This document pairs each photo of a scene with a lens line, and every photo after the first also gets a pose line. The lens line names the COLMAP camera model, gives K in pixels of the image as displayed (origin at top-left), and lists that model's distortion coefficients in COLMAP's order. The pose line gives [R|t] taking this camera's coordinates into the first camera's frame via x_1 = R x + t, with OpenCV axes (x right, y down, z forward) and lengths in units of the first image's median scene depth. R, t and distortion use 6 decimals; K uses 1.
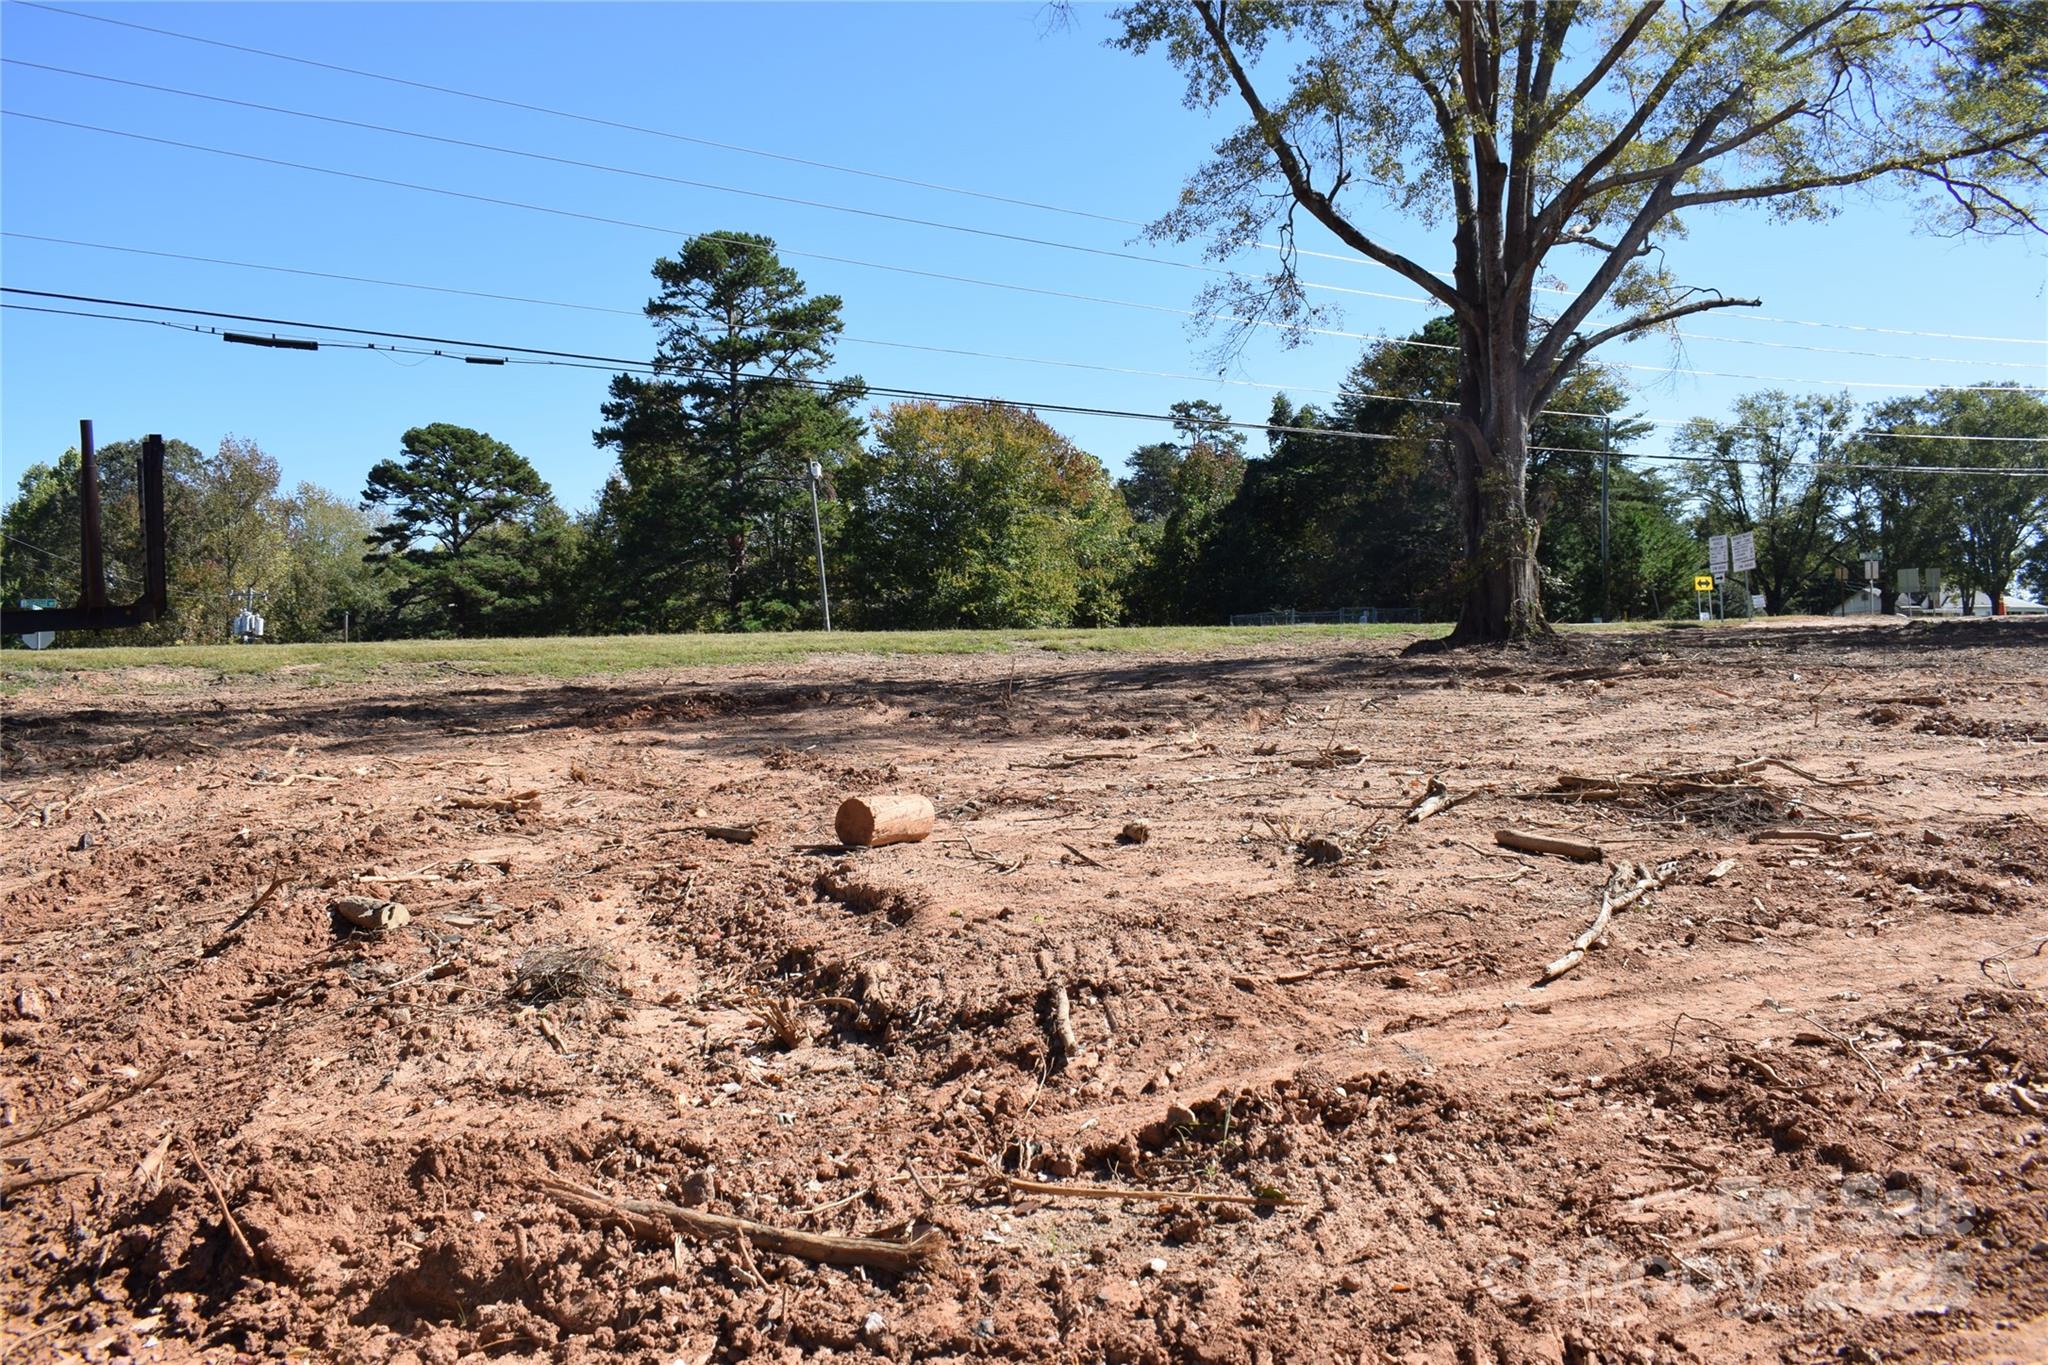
lens RADIAL K [[1608.2, 0, 1012.7], [0, 1608.2, 670.7], [0, 0, 1]] dist [-0.096699, 0.011821]
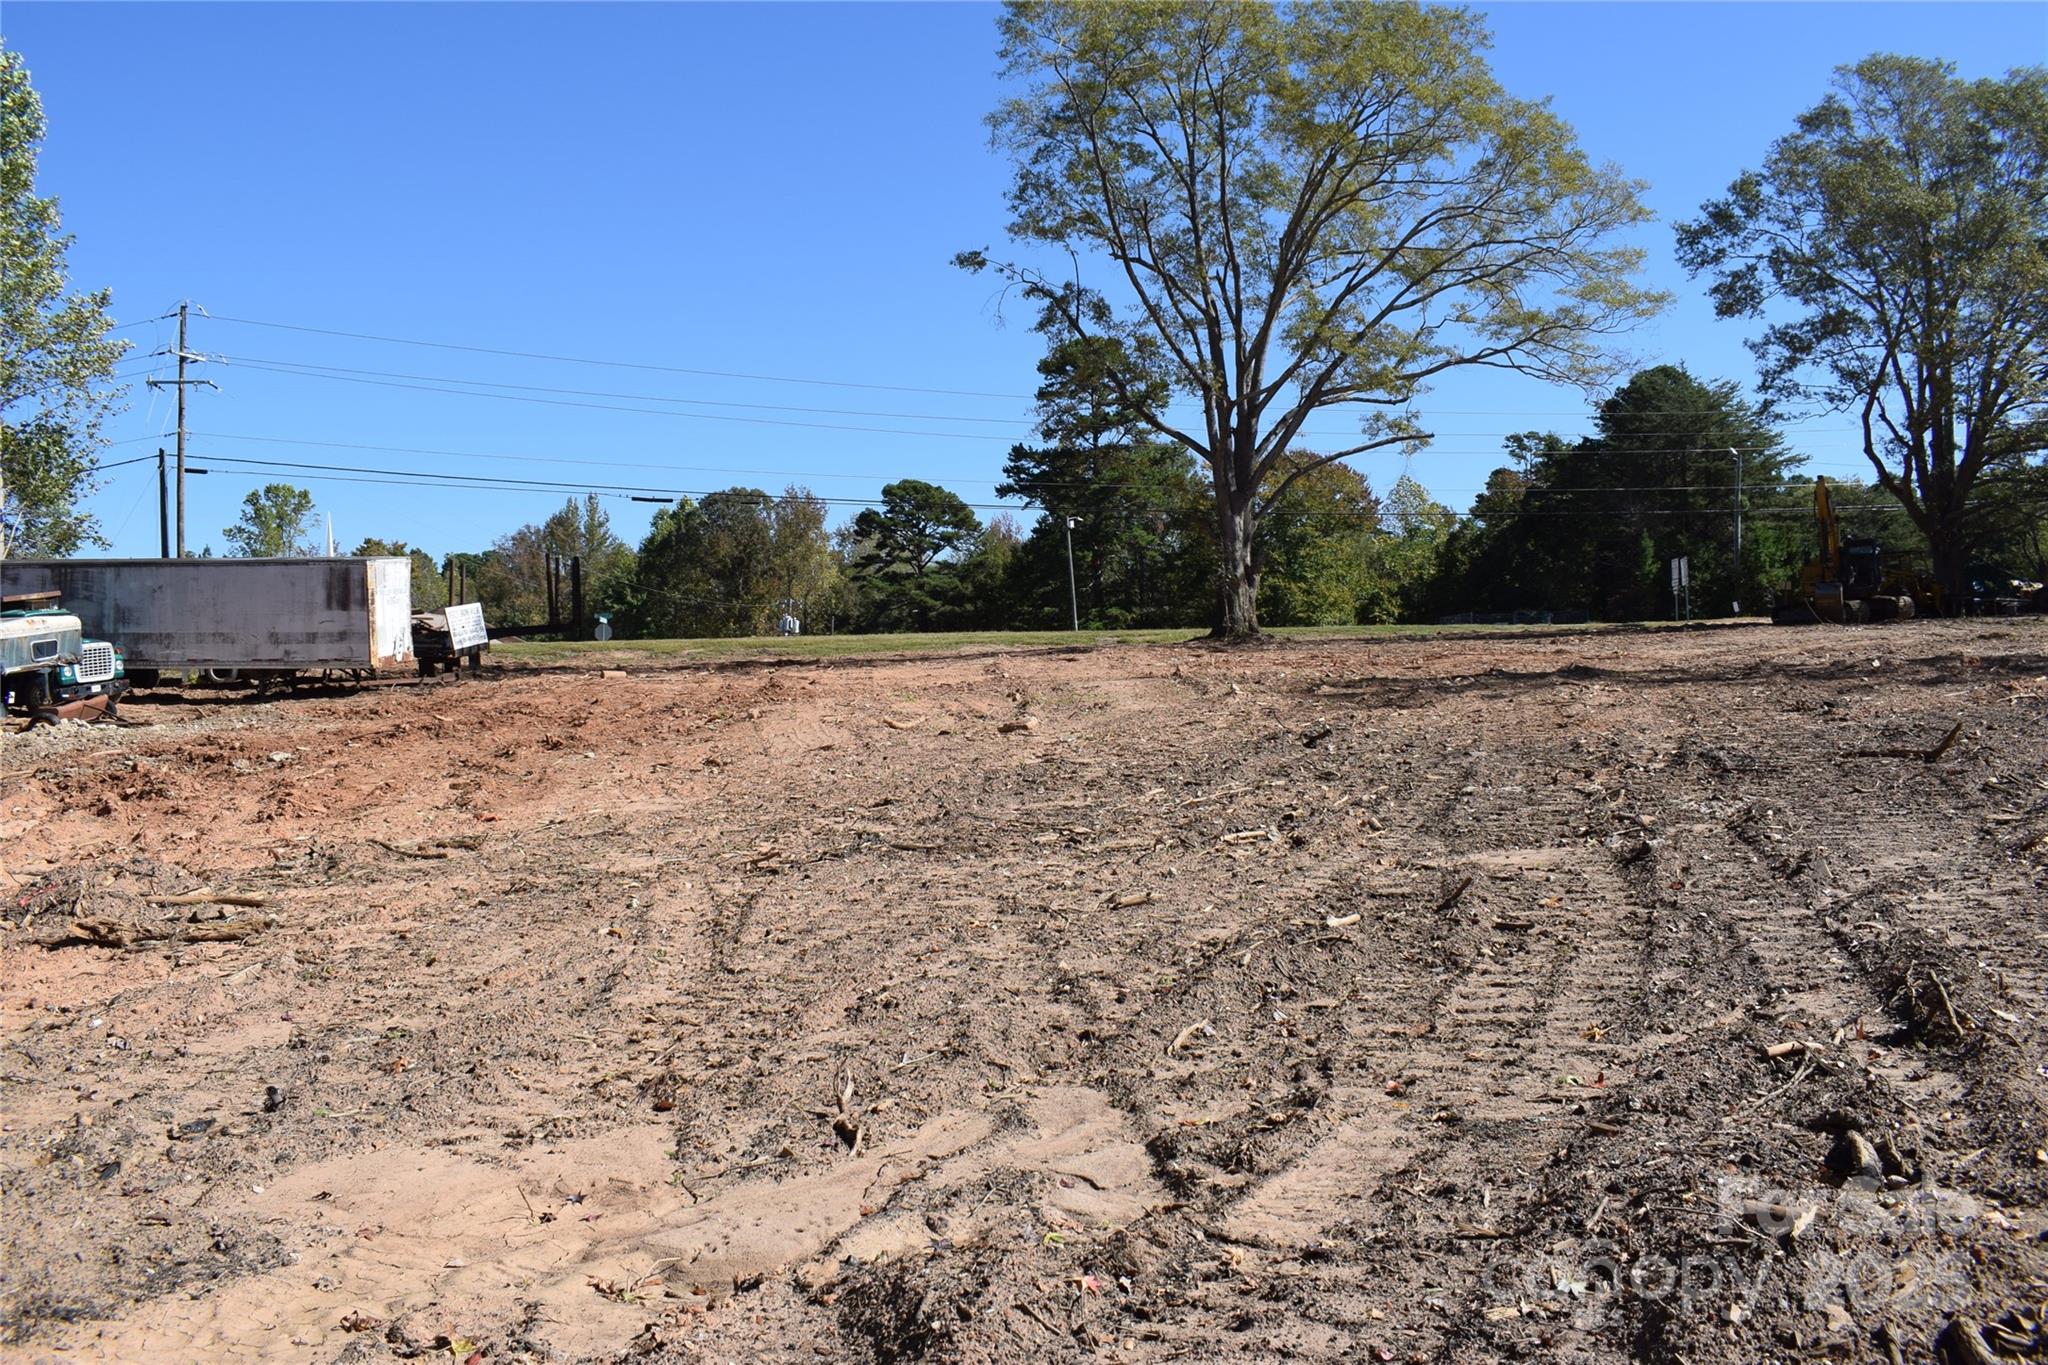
lens RADIAL K [[1608.2, 0, 1029.2], [0, 1608.2, 690.1], [0, 0, 1]] dist [-0.096699, 0.011821]
pose [[0.931705, 0.011579, -0.363032, 0.258747], [-0.005988, 0.999846, 0.016522, 0.004274], [0.363167, -0.013220, 0.931630, -0.282778]]
